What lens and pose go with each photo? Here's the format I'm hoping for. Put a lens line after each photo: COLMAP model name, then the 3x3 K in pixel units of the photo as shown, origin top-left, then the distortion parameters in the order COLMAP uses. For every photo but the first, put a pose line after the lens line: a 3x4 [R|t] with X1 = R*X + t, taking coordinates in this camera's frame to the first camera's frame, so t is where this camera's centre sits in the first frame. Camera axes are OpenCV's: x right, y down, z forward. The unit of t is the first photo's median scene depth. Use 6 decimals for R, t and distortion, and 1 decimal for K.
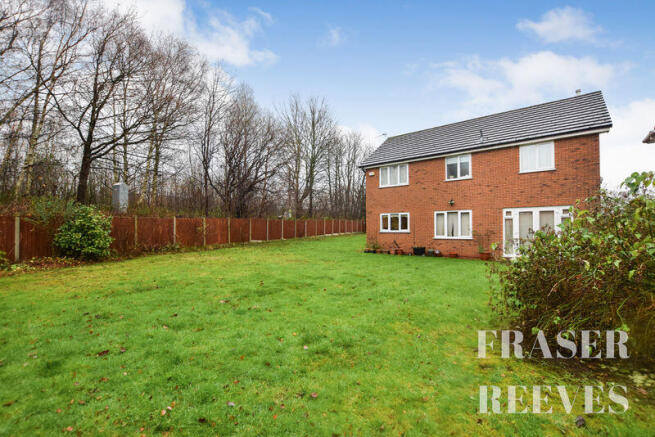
lens RADIAL K [[290.5, 0, 327.4], [0, 290.5, 220.6], [0, 0, 1]] dist [-0.000967, -0.000170]
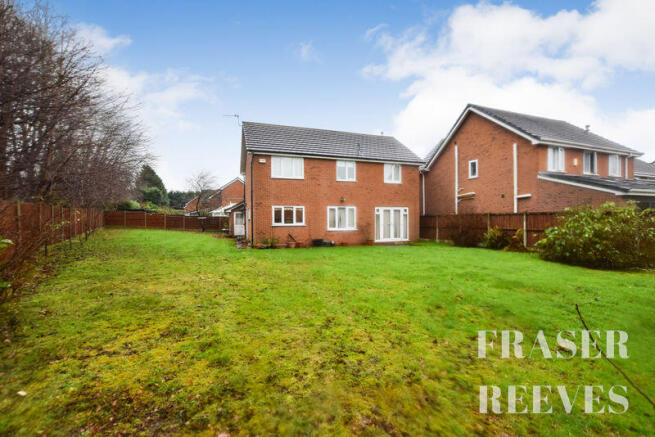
lens RADIAL K [[290.5, 0, 327.4], [0, 290.5, 221.8], [0, 0, 1]] dist [-0.000967, -0.000170]
pose [[0.514678, 0.005237, 0.857368, -0.584661], [-0.015653, 0.999872, 0.003289, 0.023884], [-0.857241, -0.015113, 0.514694, 0.416422]]
